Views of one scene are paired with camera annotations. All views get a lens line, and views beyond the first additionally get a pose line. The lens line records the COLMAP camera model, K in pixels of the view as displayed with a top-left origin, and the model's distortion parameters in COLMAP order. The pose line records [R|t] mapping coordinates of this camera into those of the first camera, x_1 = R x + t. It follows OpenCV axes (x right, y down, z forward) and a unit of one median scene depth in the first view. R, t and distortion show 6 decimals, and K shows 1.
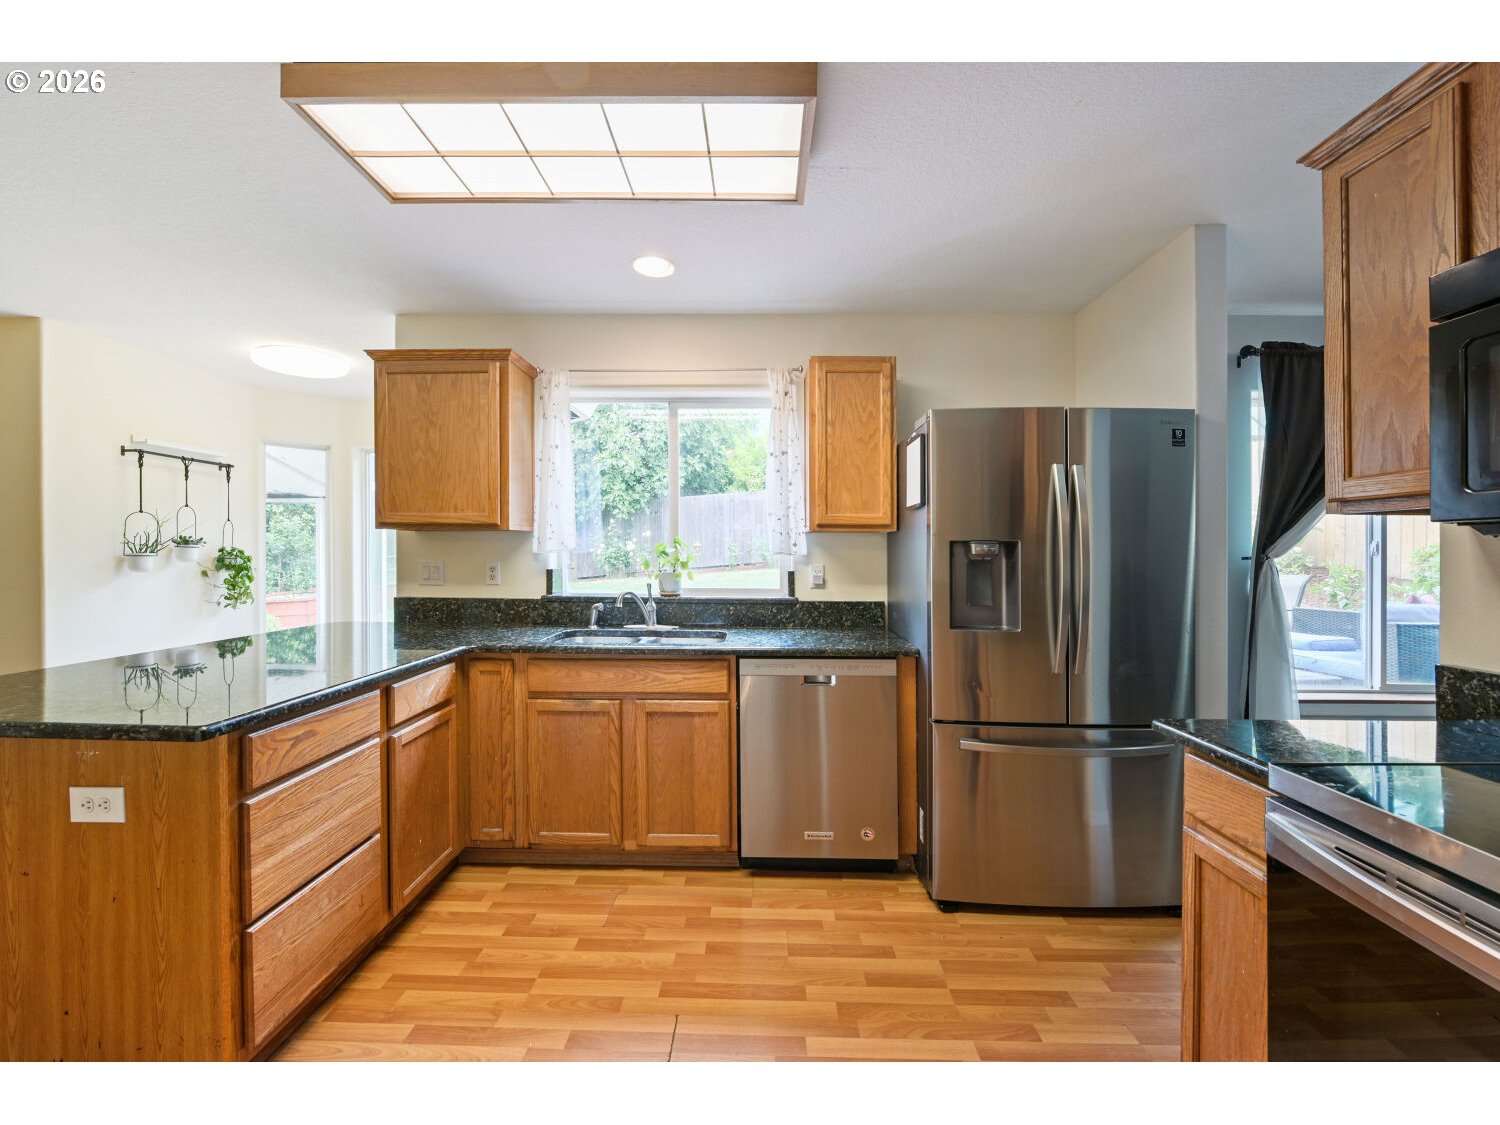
lens RADIAL K [[603.5, 0, 744.3], [0, 603.5, 559.1], [0, 0, 1]] dist [-0.010148, -0.000082]
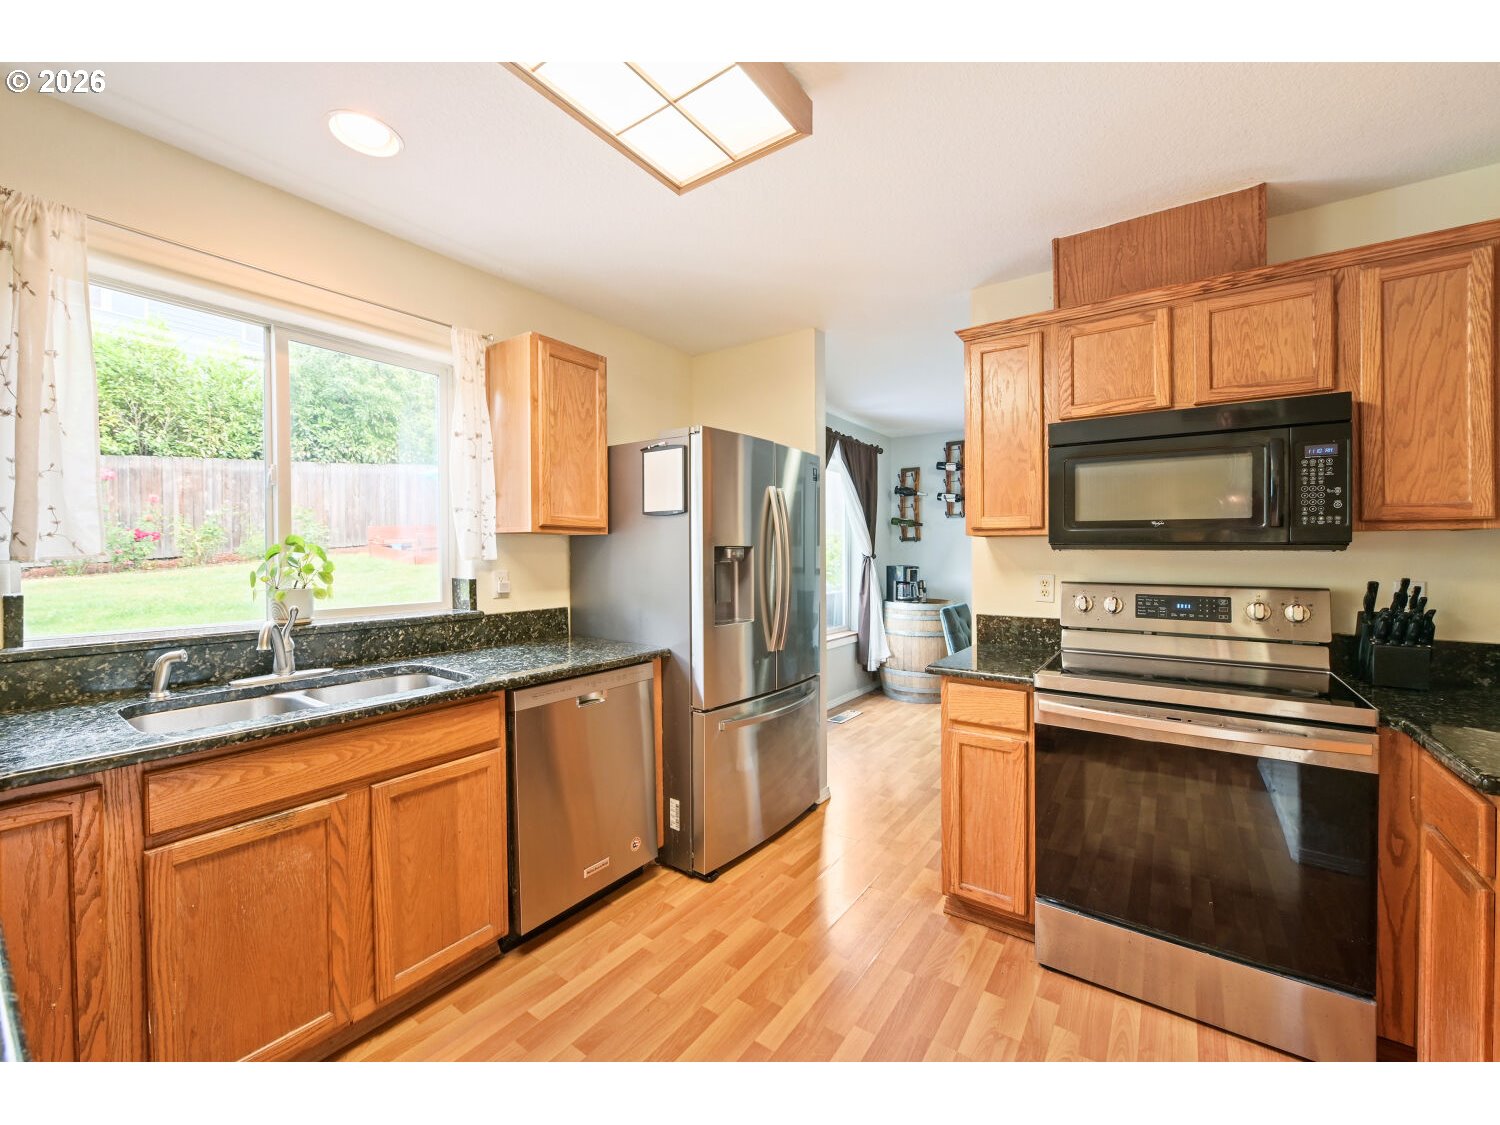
lens RADIAL K [[597.6, 0, 746.3], [0, 597.6, 554.3], [0, 0, 1]] dist [-0.010393, -0.000502]
pose [[0.565498, -0.008346, 0.824708, -0.460546], [0.008807, 0.999953, 0.004081, -0.017266], [-0.824703, 0.004955, 0.565545, 0.280892]]
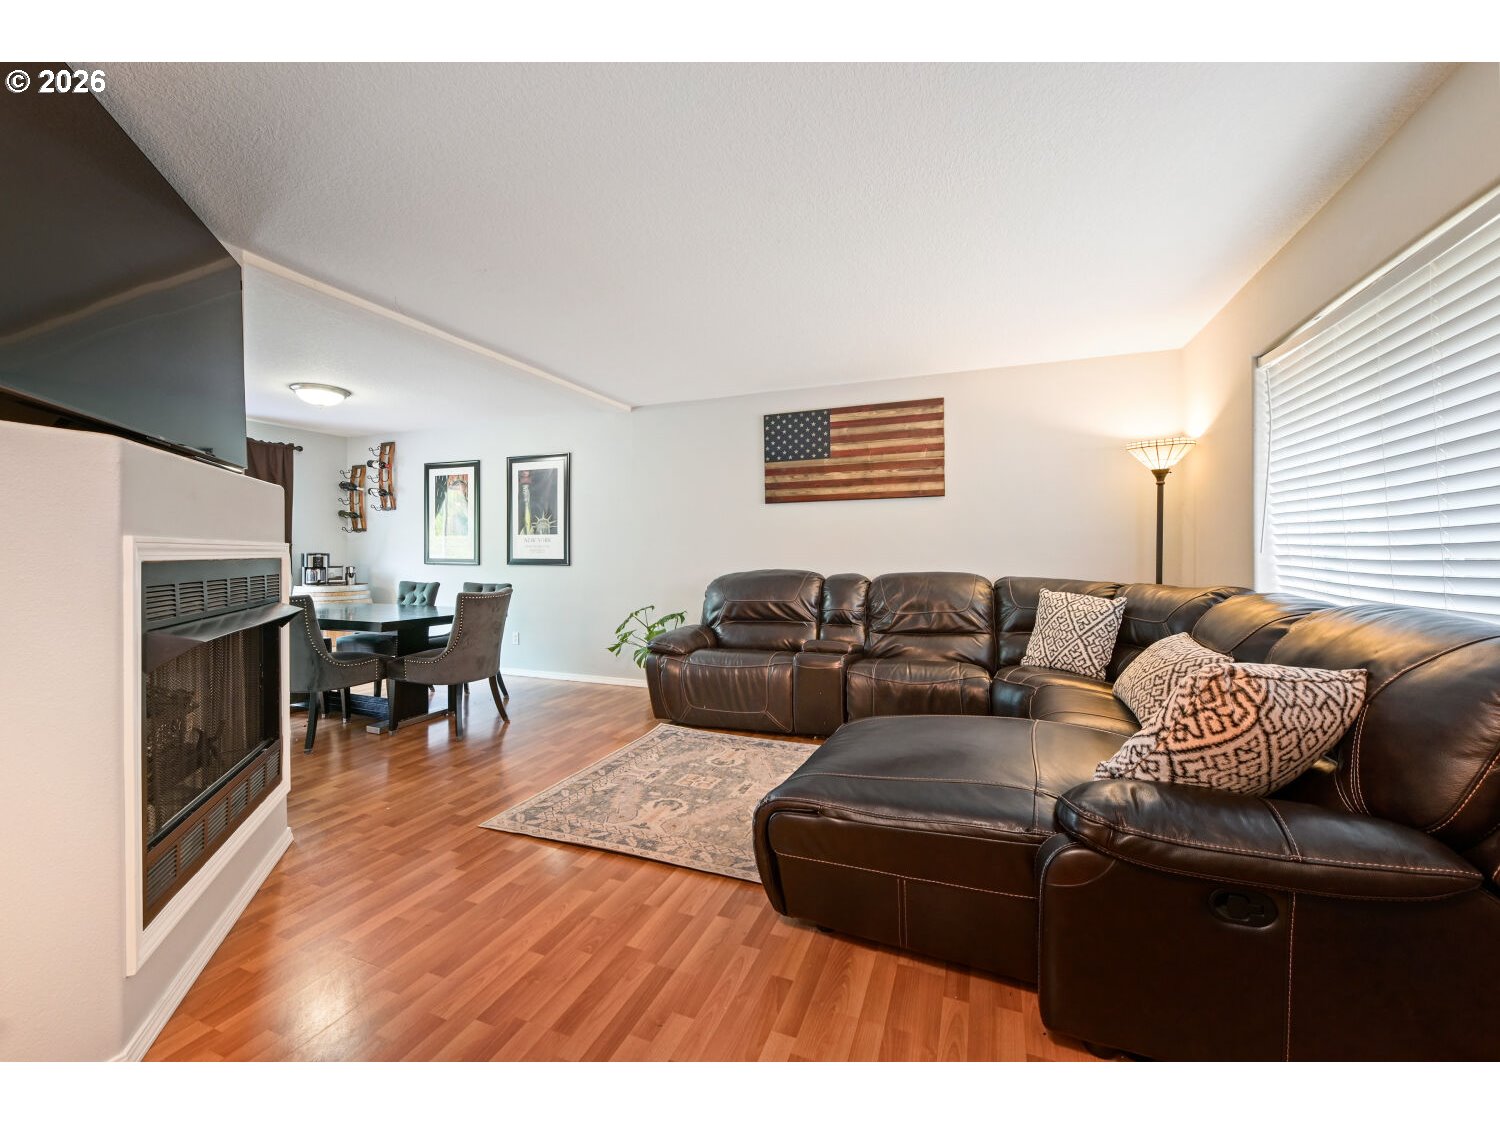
lens RADIAL K [[597.6, 0, 746.3], [0, 597.6, 554.3], [0, 0, 1]] dist [-0.010393, -0.000502]
pose [[0.350397, -0.011382, 0.936532, 0.017512], [0.006816, 0.999931, 0.009603, 0.031651], [-0.936576, 0.003019, 0.350451, -1.422594]]
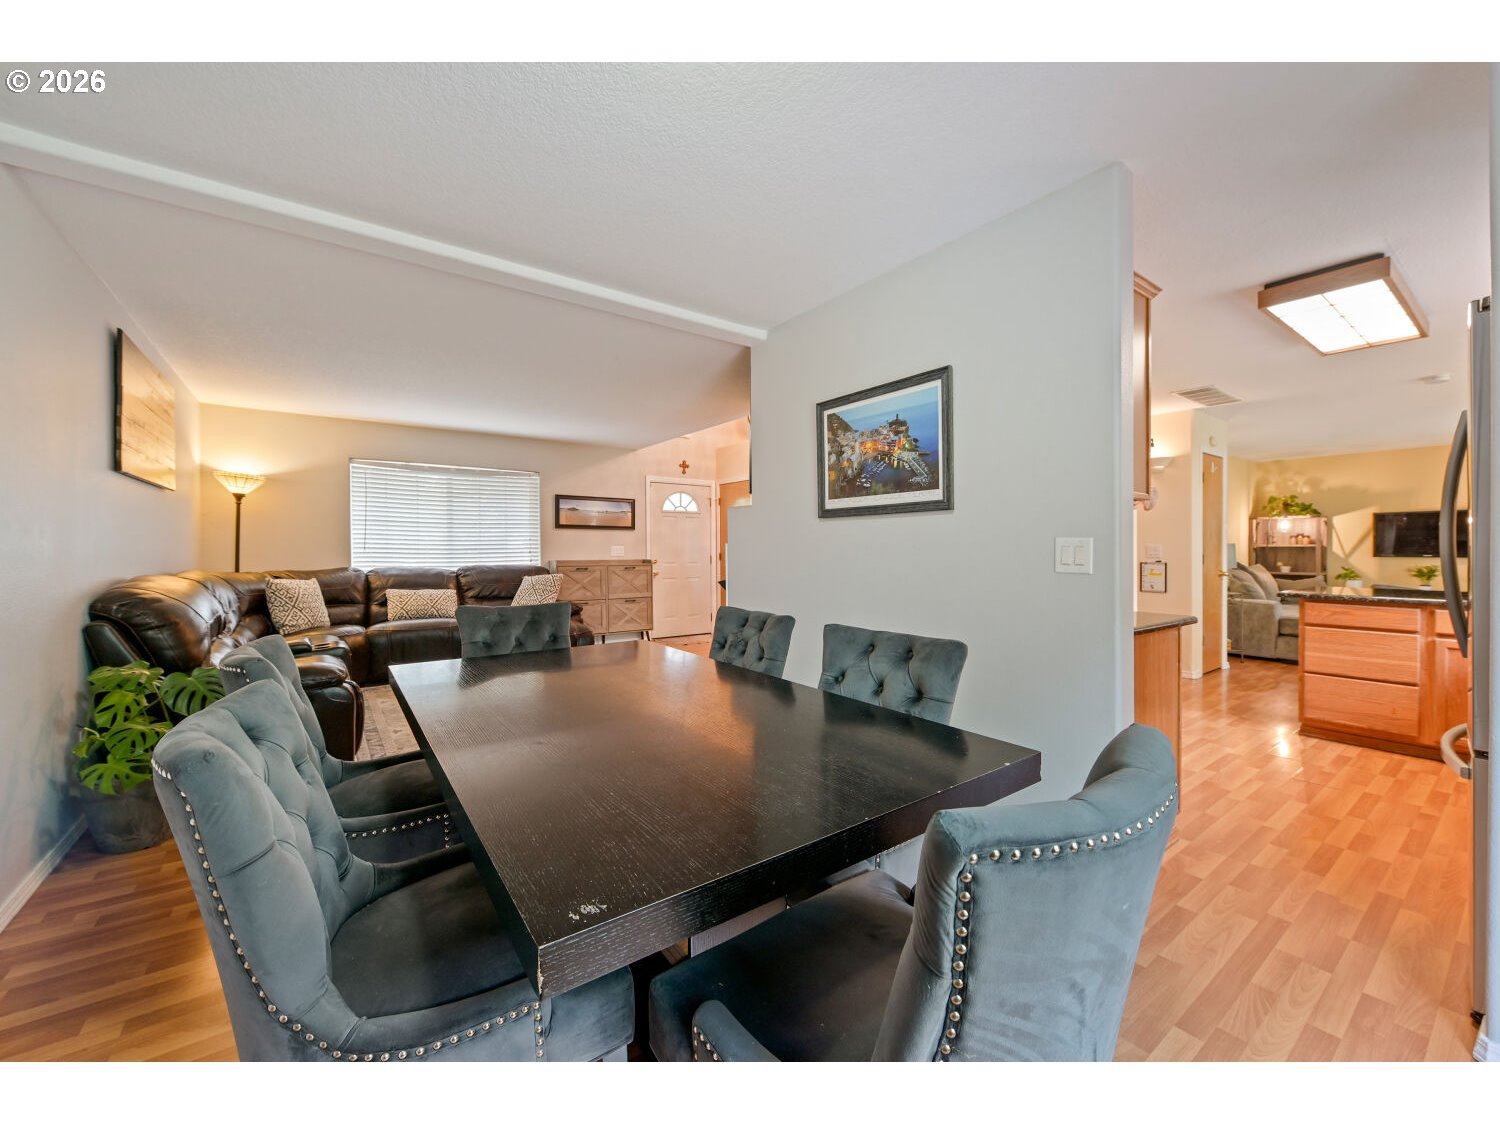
lens RADIAL K [[597.6, 0, 746.3], [0, 597.6, 554.3], [0, 0, 1]] dist [-0.010393, -0.000502]
pose [[-0.794471, -0.002086, -0.607298, 1.576042], [-0.006070, 0.999971, 0.004507, 0.039505], [0.607271, 0.007267, -0.794461, 0.873597]]
